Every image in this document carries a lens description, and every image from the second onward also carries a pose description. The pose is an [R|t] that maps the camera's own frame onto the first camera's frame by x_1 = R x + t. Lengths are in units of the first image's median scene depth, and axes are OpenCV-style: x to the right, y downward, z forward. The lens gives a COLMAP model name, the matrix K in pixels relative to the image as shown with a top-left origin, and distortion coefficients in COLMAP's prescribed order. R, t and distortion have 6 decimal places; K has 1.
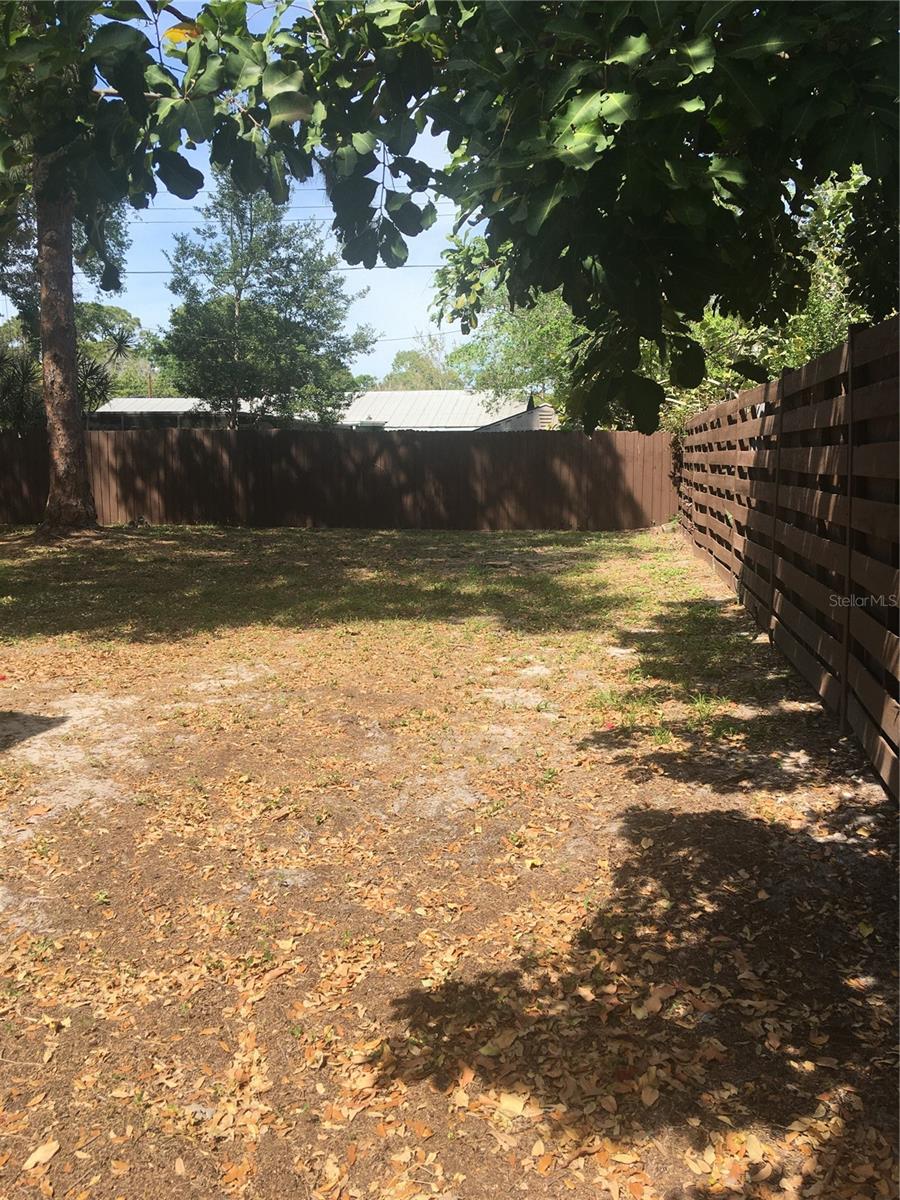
lens RADIAL K [[1030.3, 0, 450.0], [0, 1030.3, 600.0], [0, 0, 1]] dist [0.119499, -0.149147]
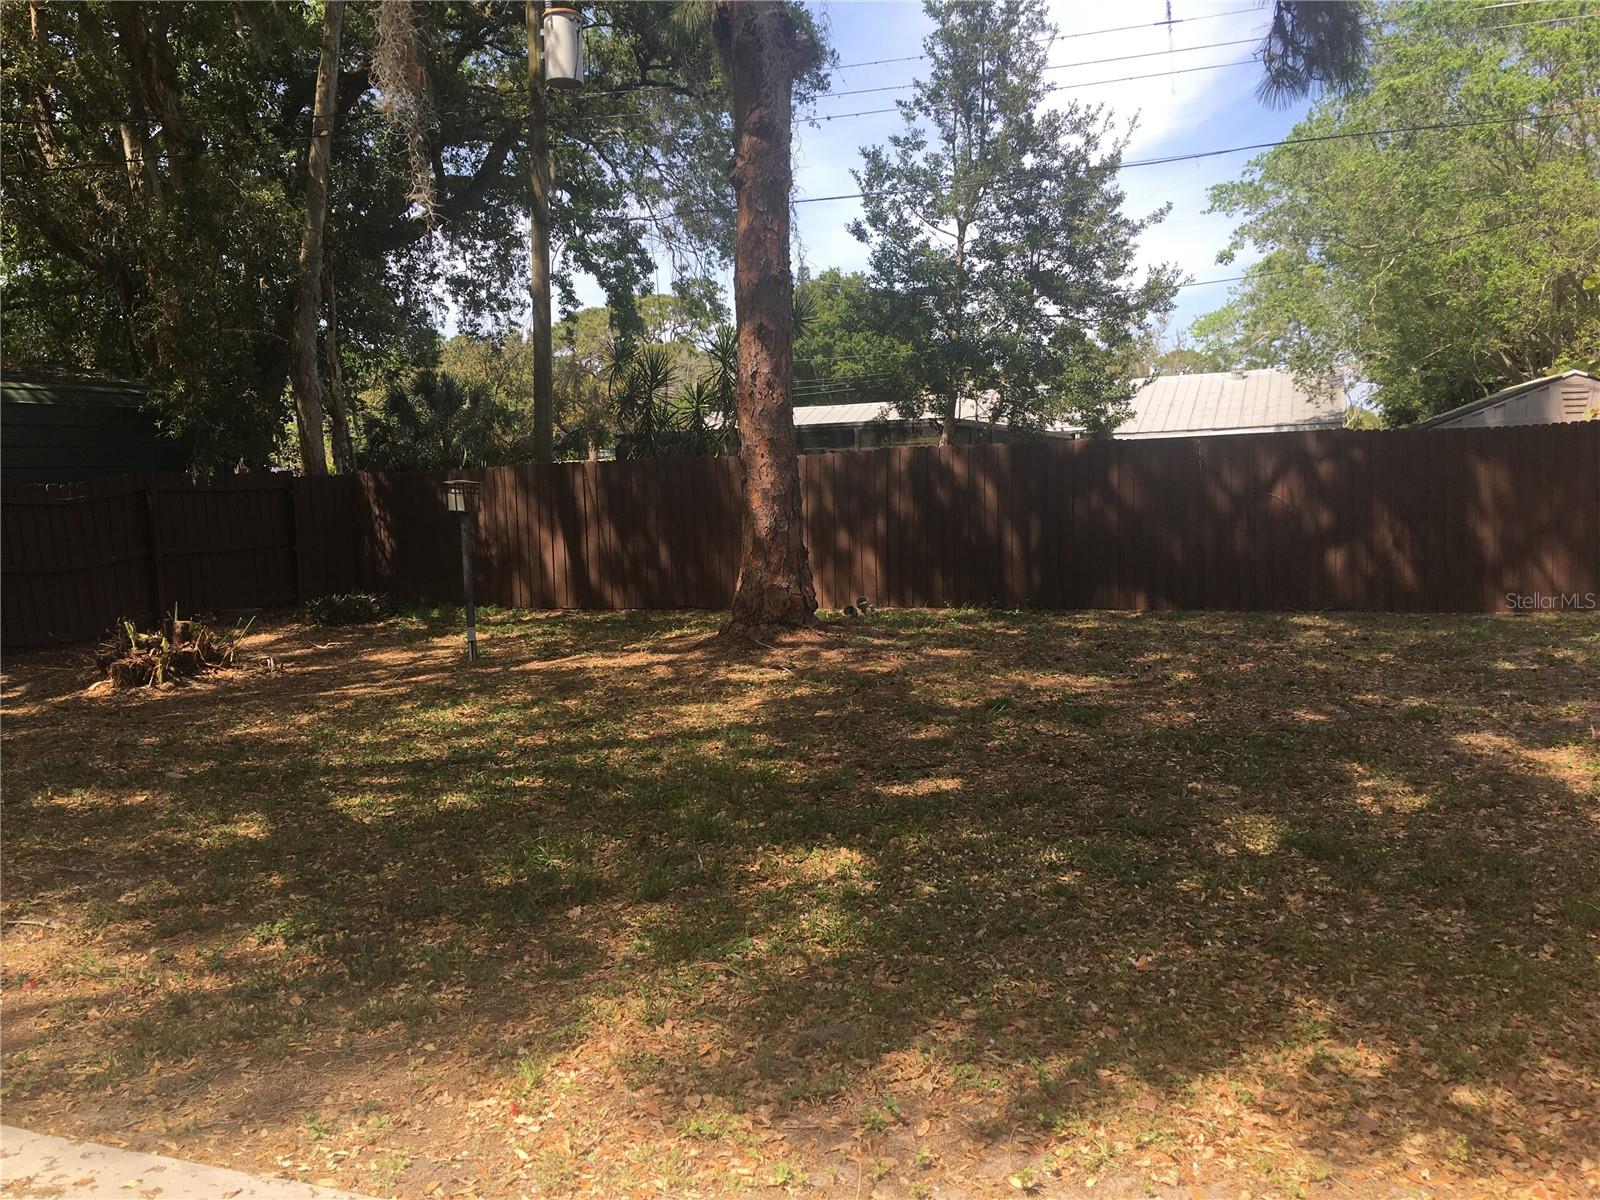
lens RADIAL K [[1373.7, 0, 799.6], [0, 1373.7, 610.9], [0, 0, 1]] dist [0.119499, -0.149147]
pose [[0.976204, -0.009431, -0.216649, -0.150519], [0.000541, 0.999157, -0.041055, -0.037513], [0.216854, 0.039960, 0.975386, 0.215783]]
